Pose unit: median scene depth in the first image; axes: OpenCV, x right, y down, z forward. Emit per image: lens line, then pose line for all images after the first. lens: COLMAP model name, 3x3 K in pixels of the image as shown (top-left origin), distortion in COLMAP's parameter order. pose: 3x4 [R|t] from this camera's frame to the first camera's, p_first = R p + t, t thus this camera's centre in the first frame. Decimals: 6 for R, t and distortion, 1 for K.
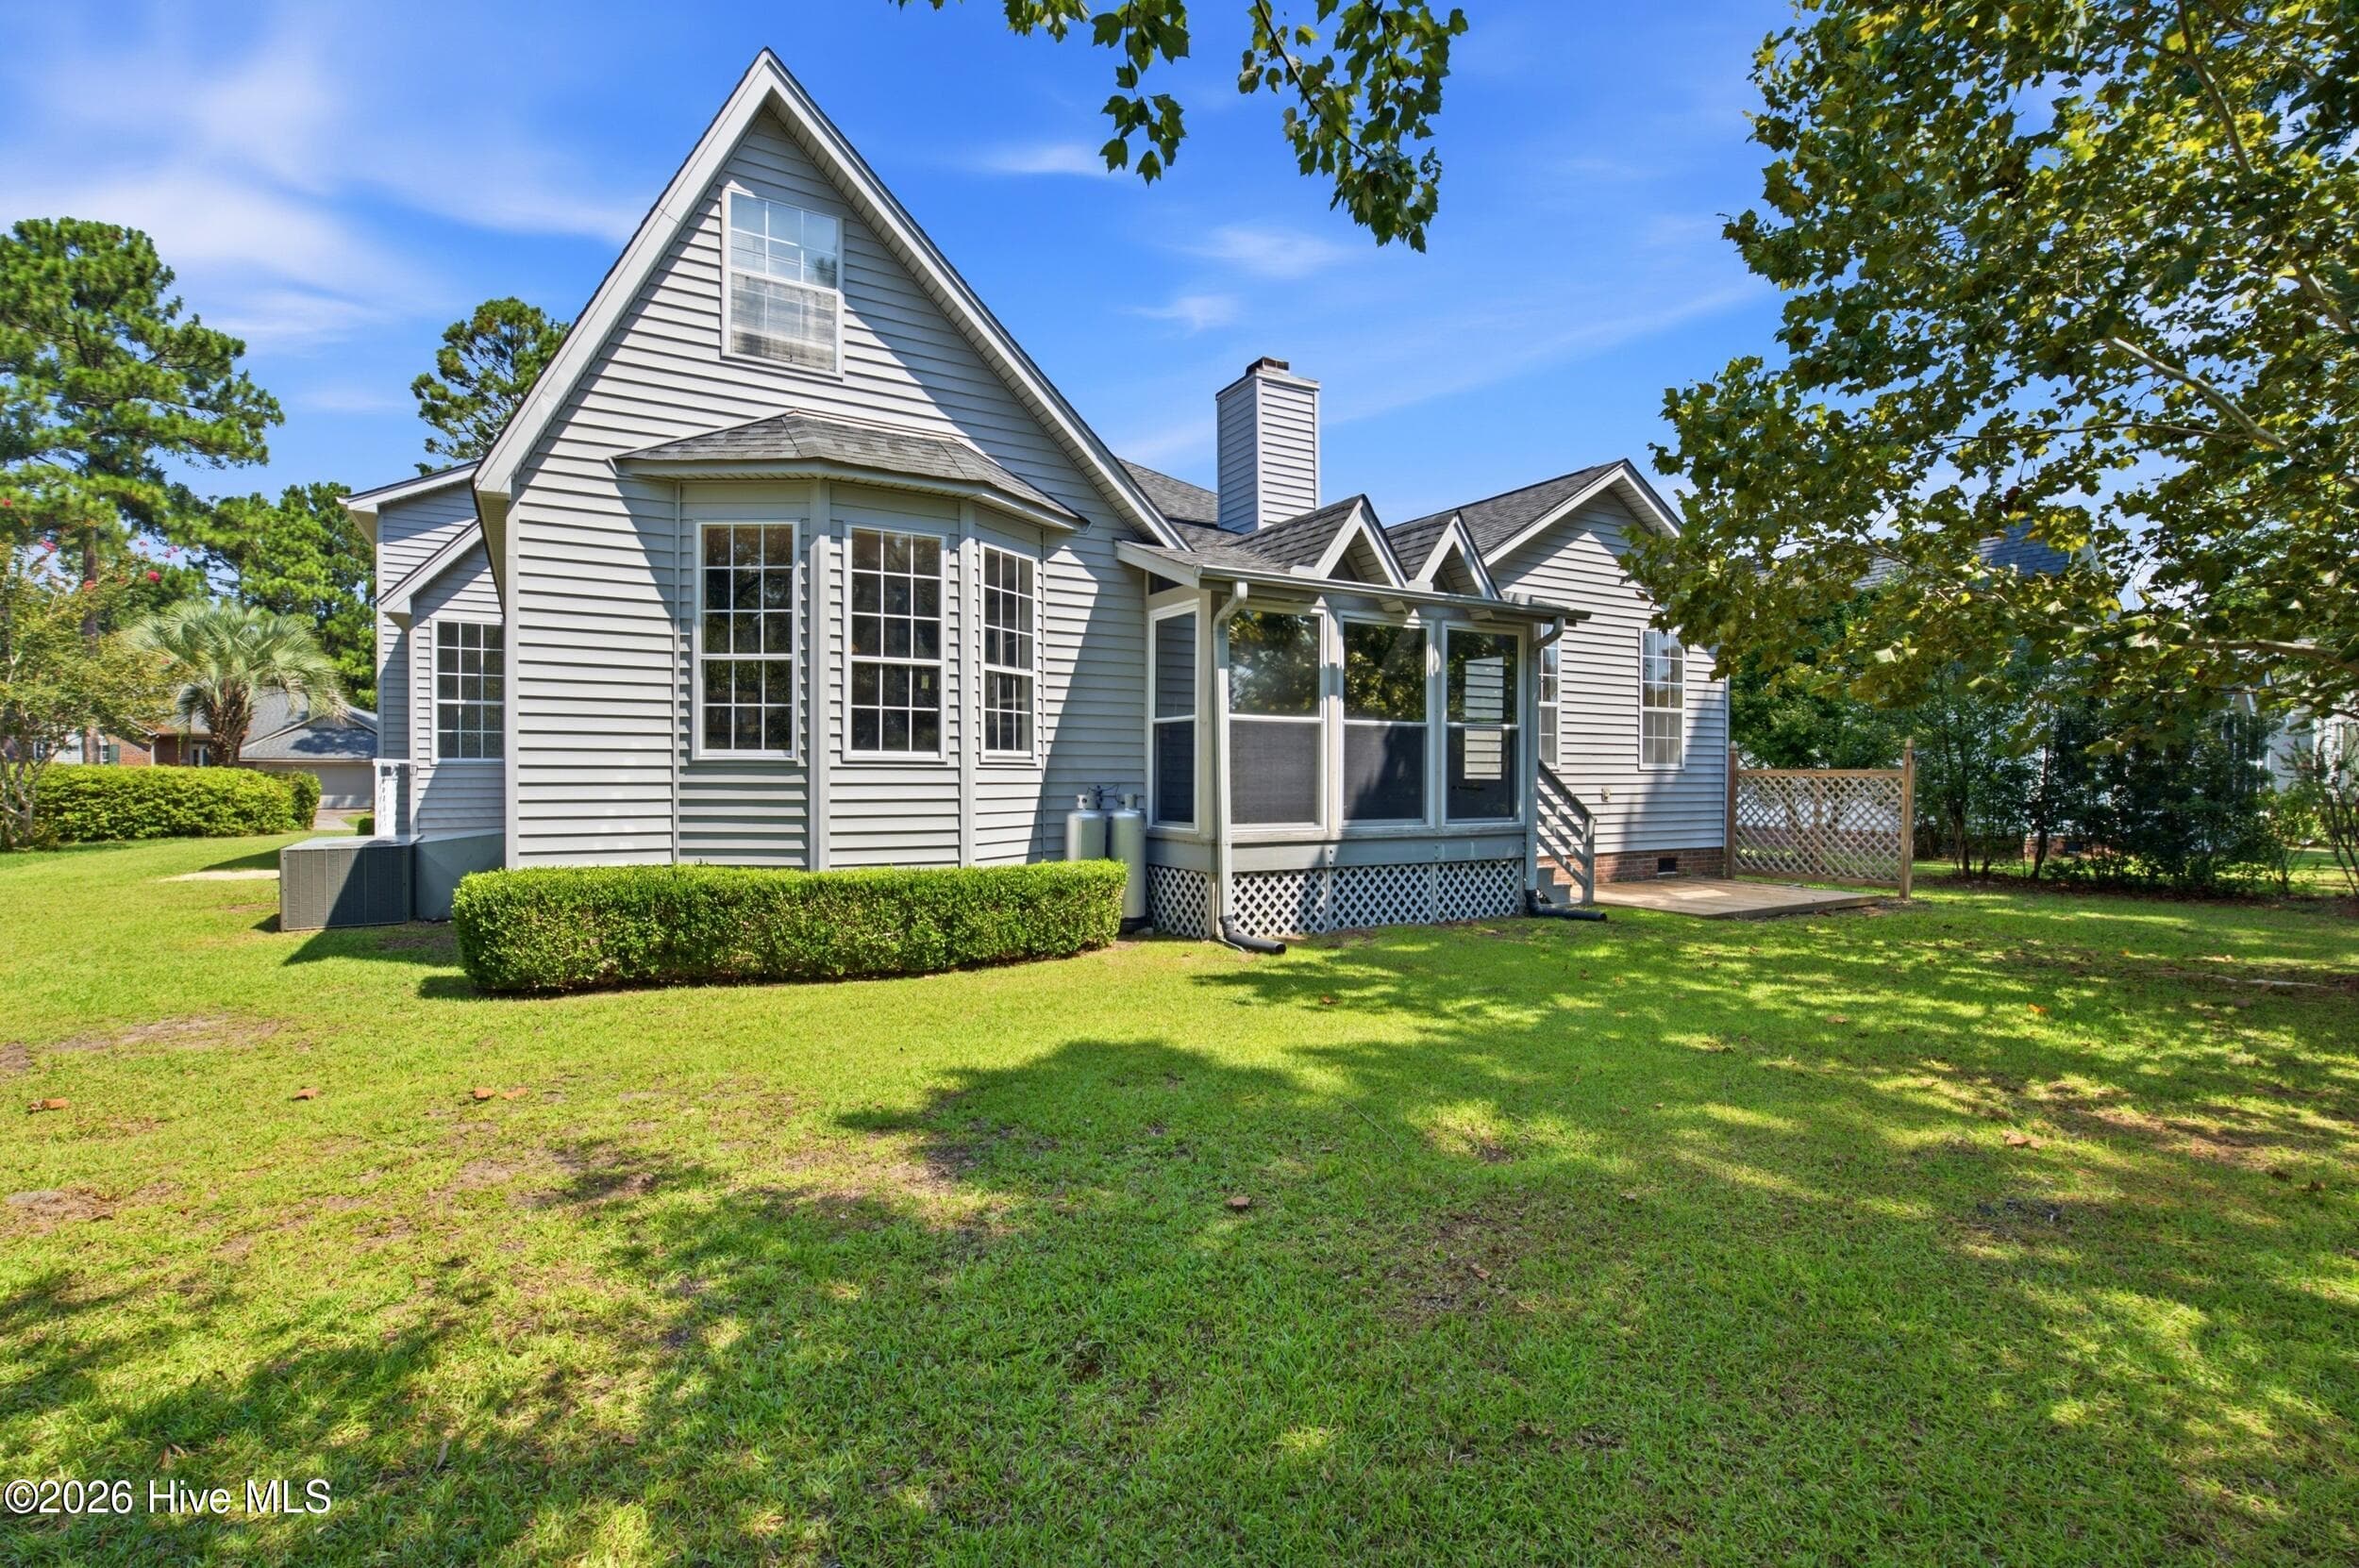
lens RADIAL K [[1071.5, 0, 1179.5], [0, 1071.5, 784.0], [0, 0, 1]] dist [0.002347, 0.000117]
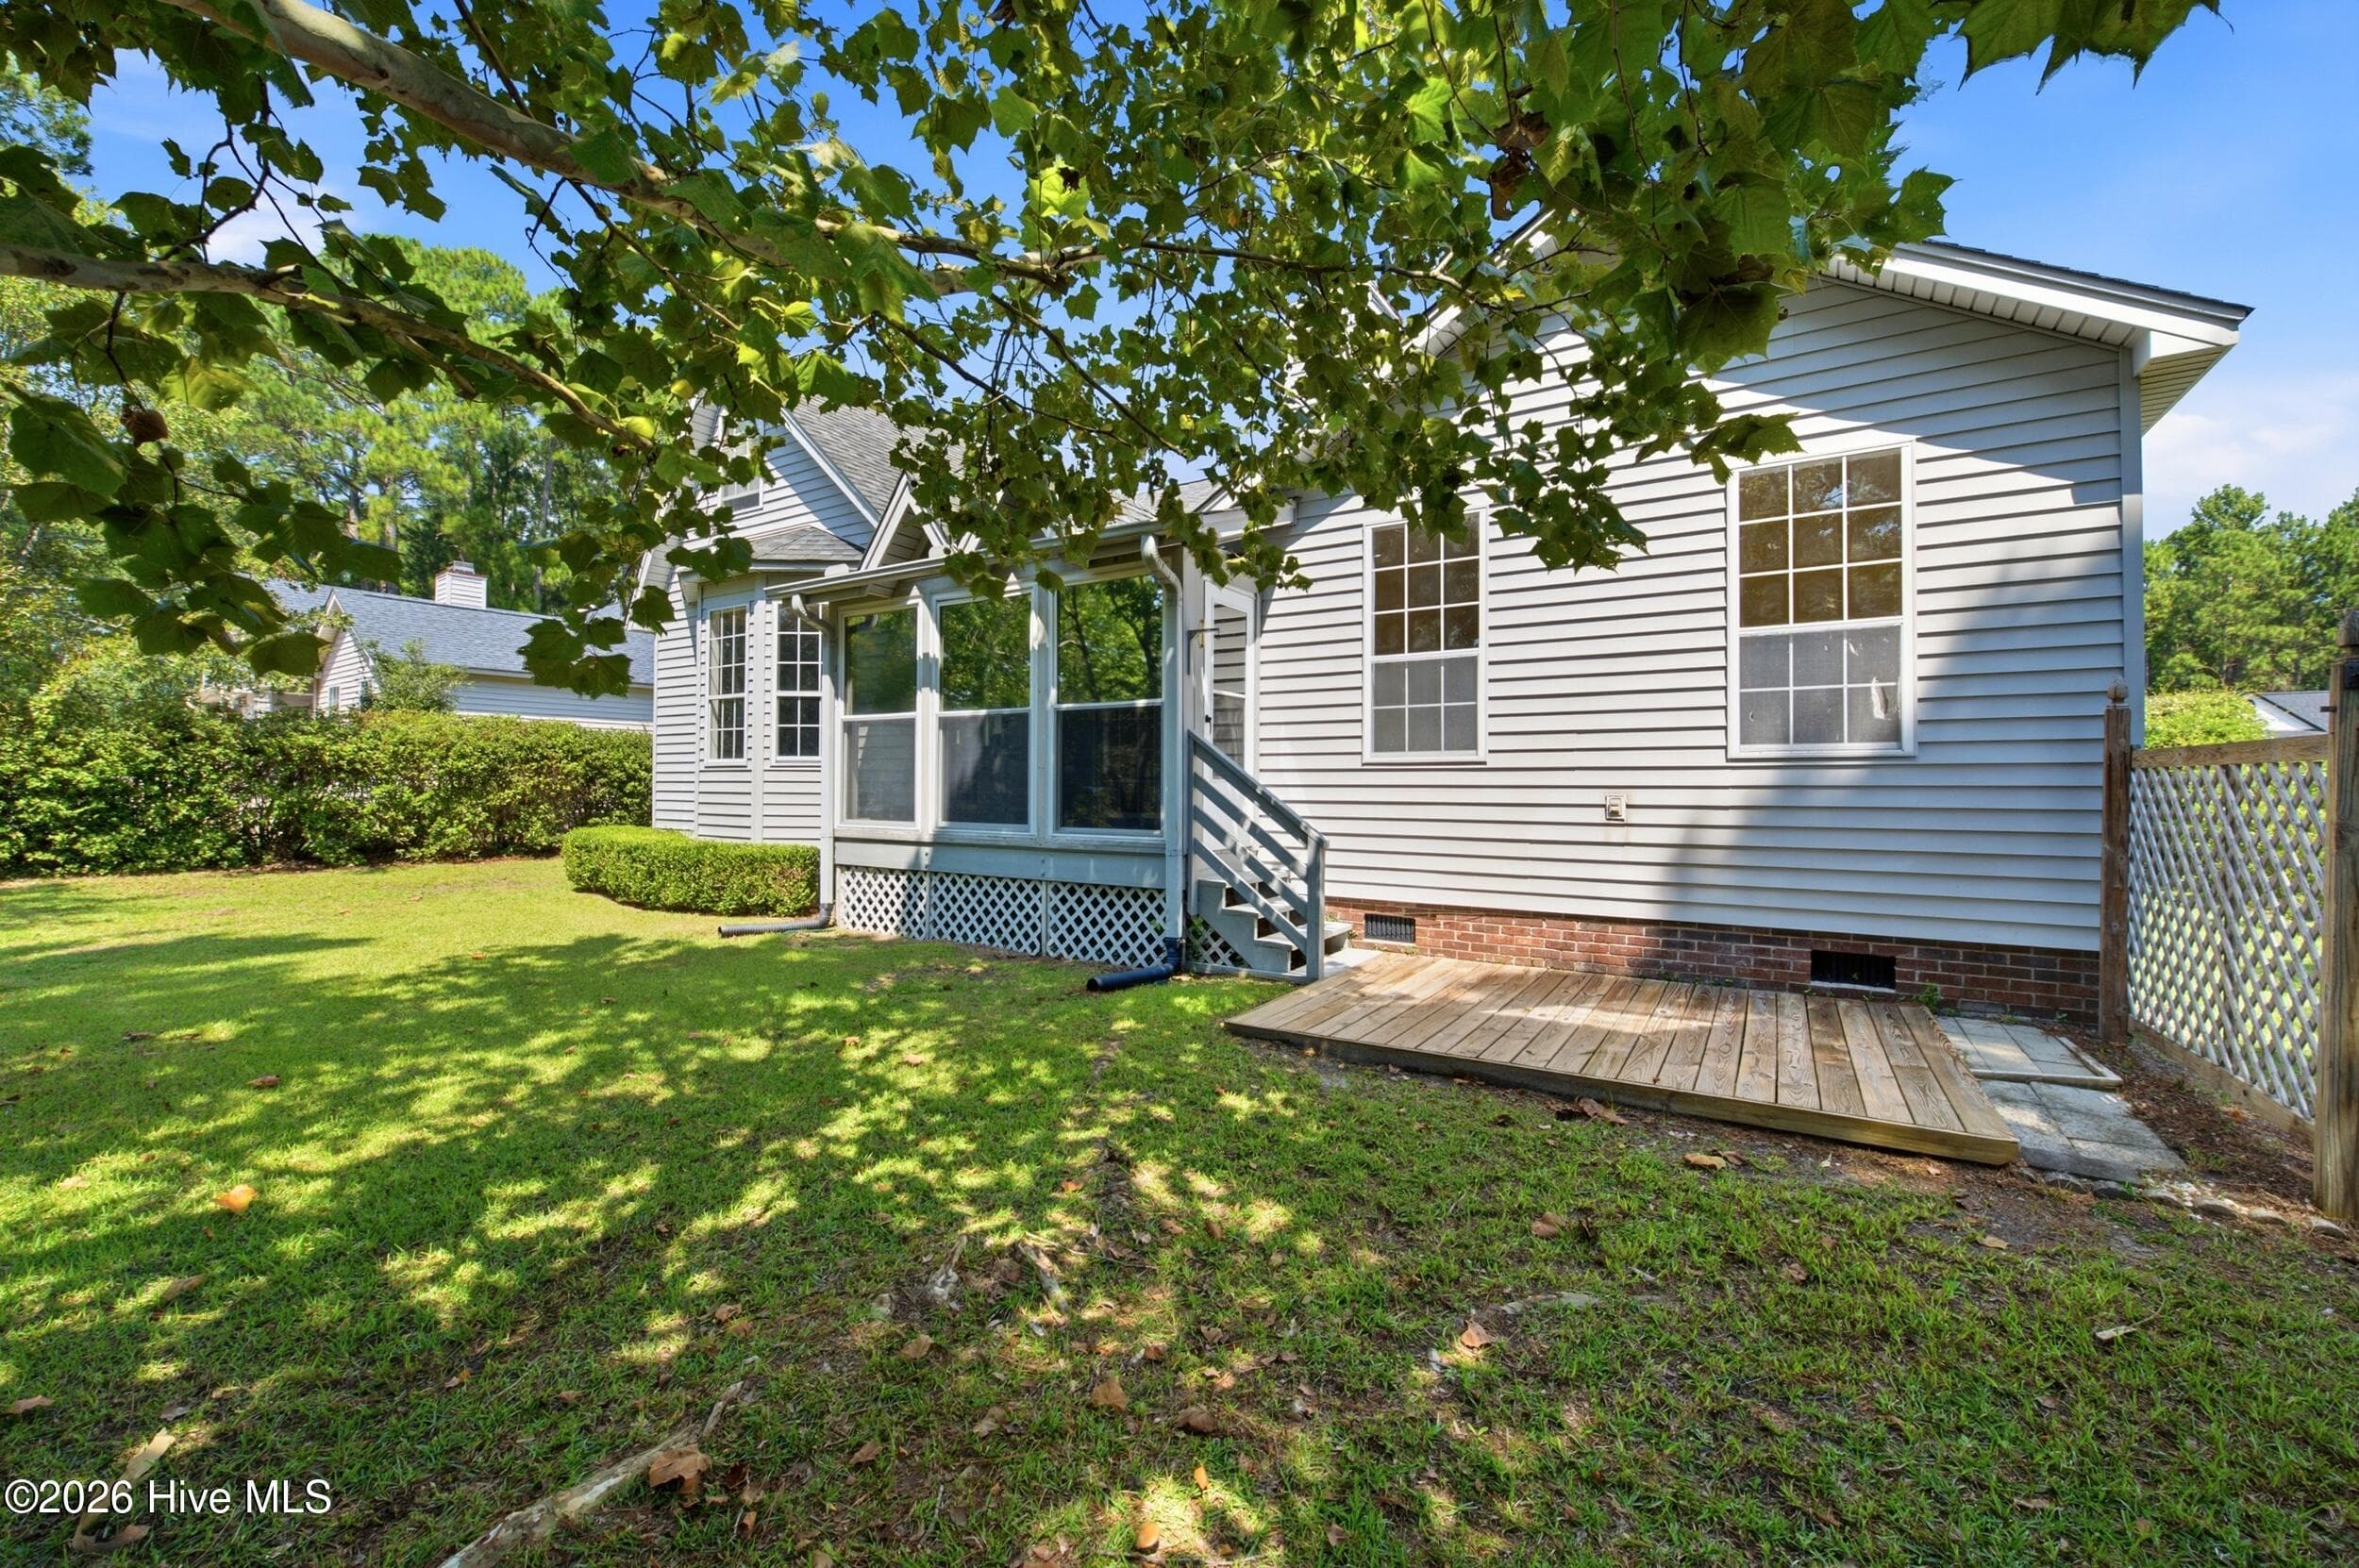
lens RADIAL K [[930.3, 0, 1173.6], [0, 930.3, 776.7], [0, 0, 1]] dist [-0.001982, 0.000321]
pose [[0.460846, -0.010750, -0.887415, 0.982254], [-0.011487, 0.999771, -0.018076, 0.007934], [0.887406, 0.018524, 0.460617, 0.832858]]
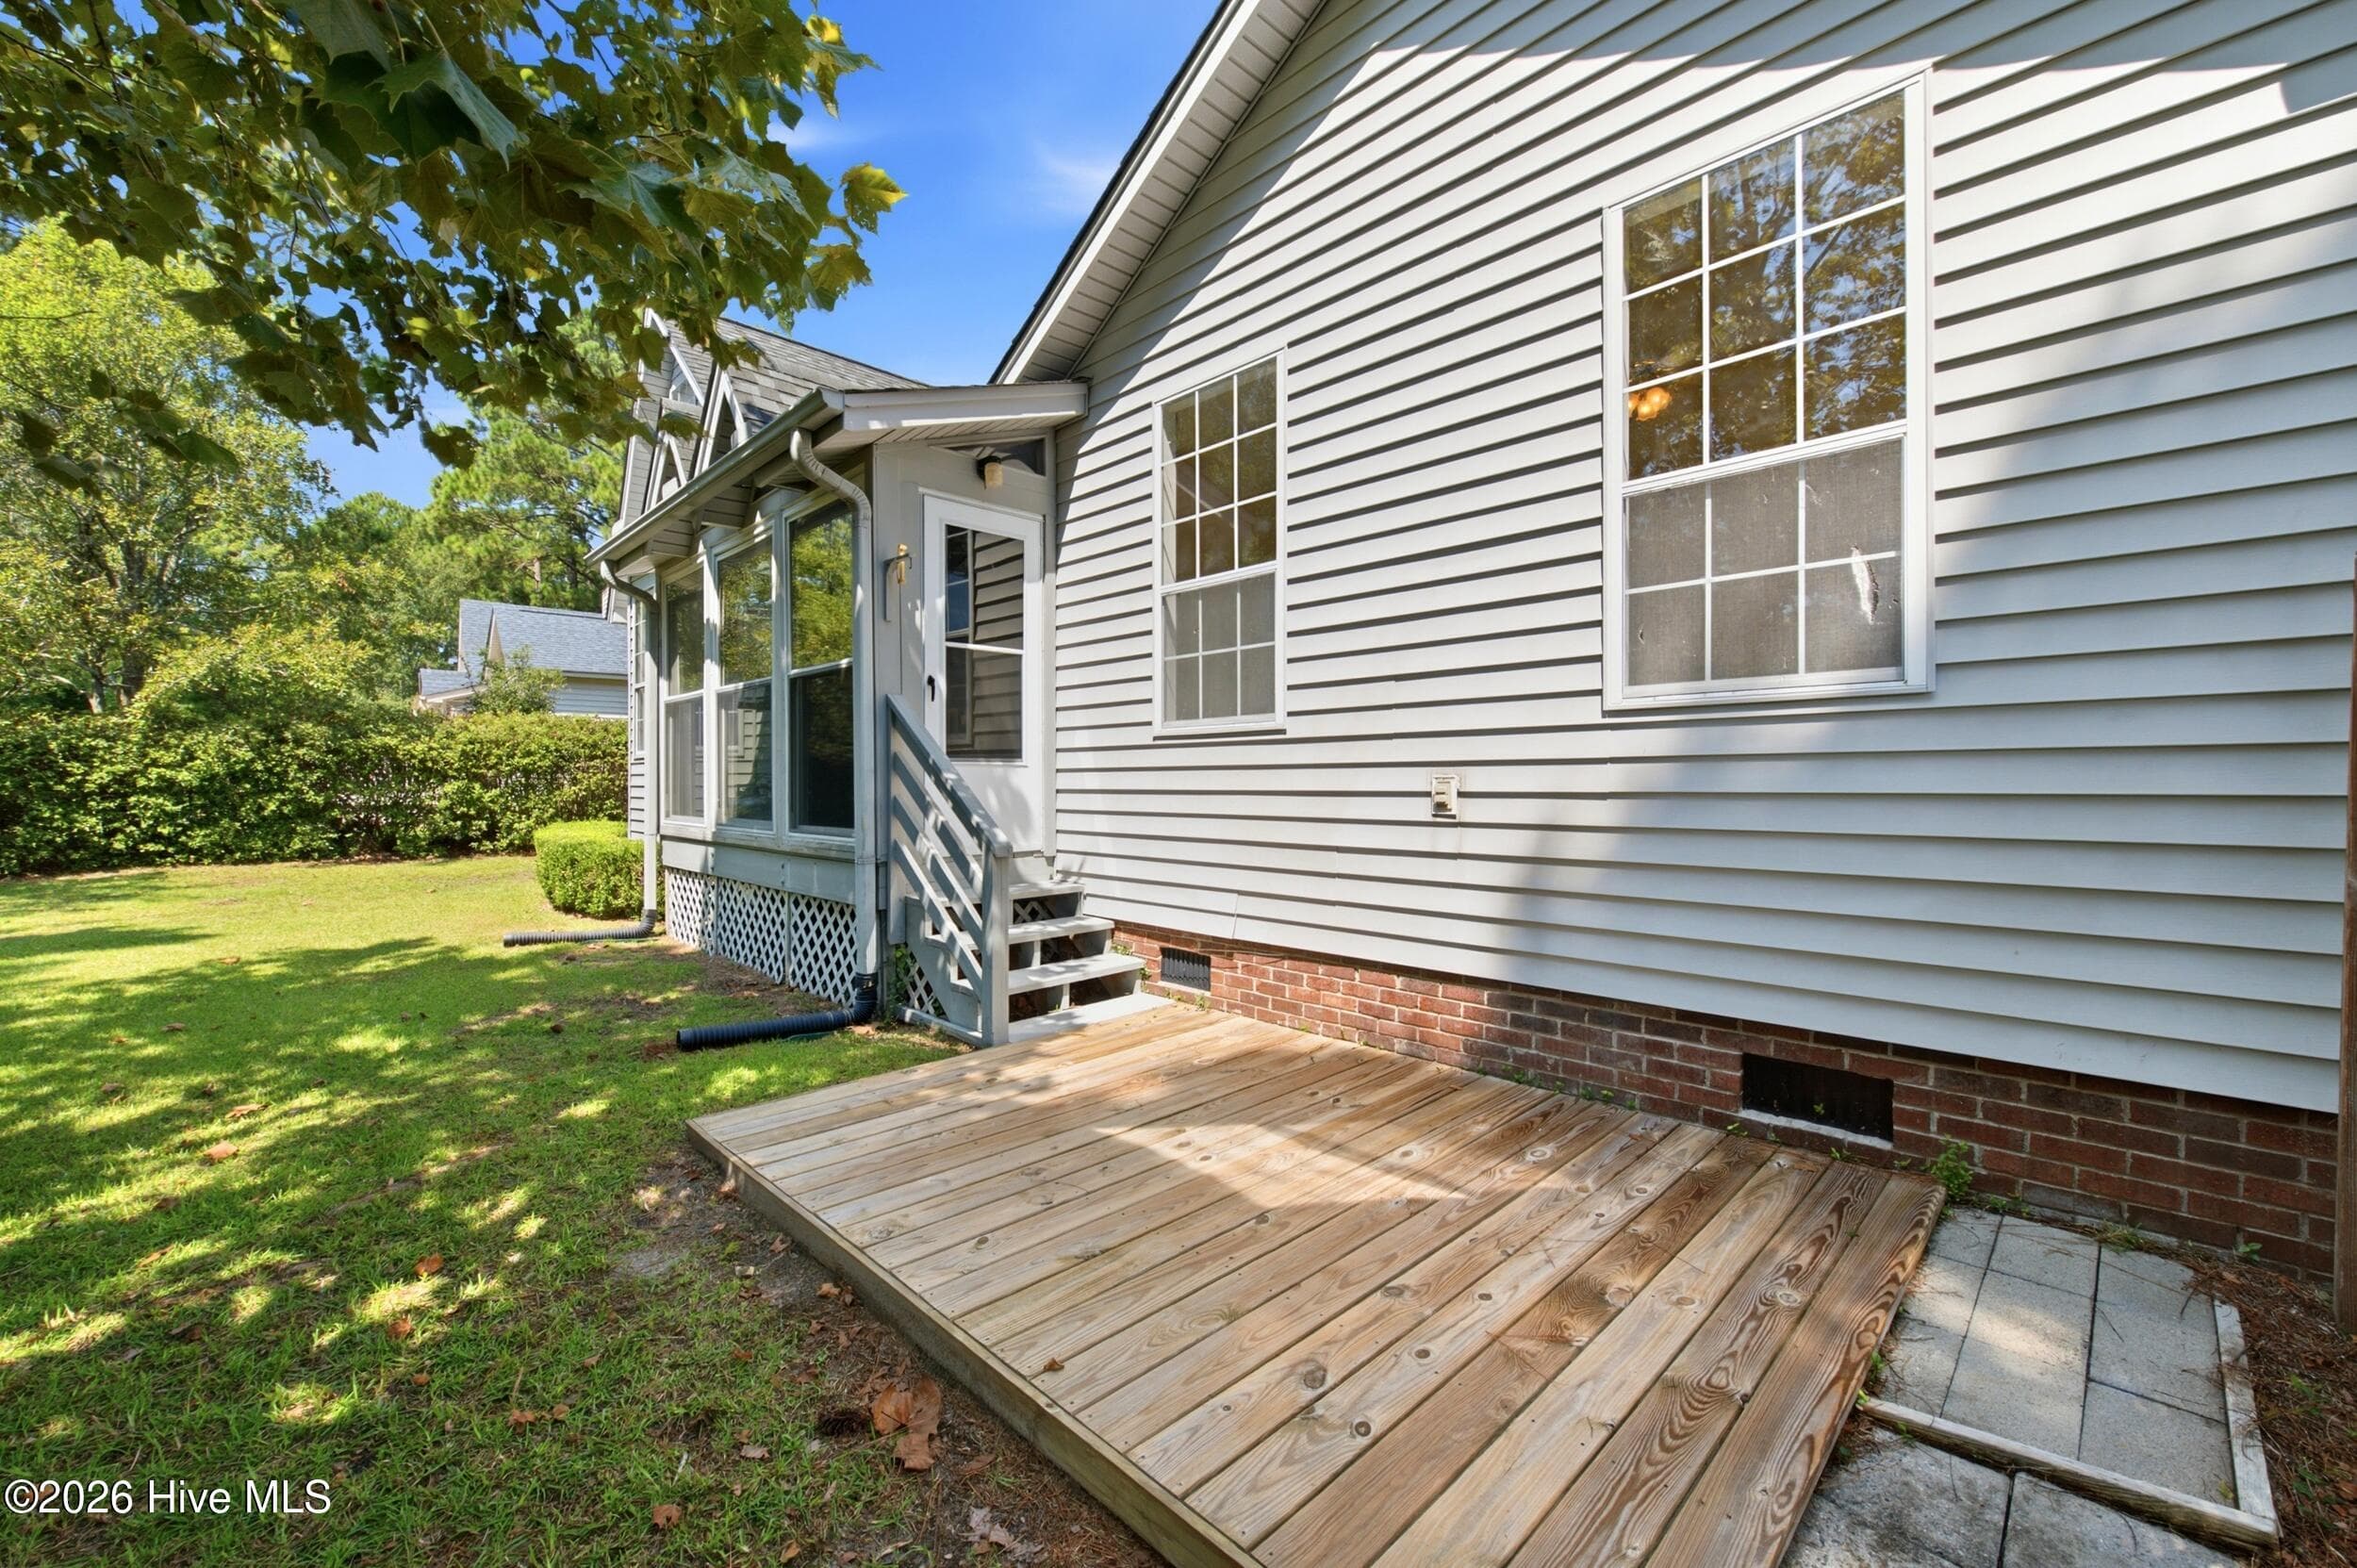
lens RADIAL K [[931.4, 0, 1173.0], [0, 931.4, 783.4], [0, 0, 1]] dist [-0.001201, -0.000290]
pose [[0.242581, -0.001809, -0.970129, 0.912751], [-0.004758, 0.999984, -0.003054, 0.010266], [0.970119, 0.005357, 0.242569, 1.187614]]
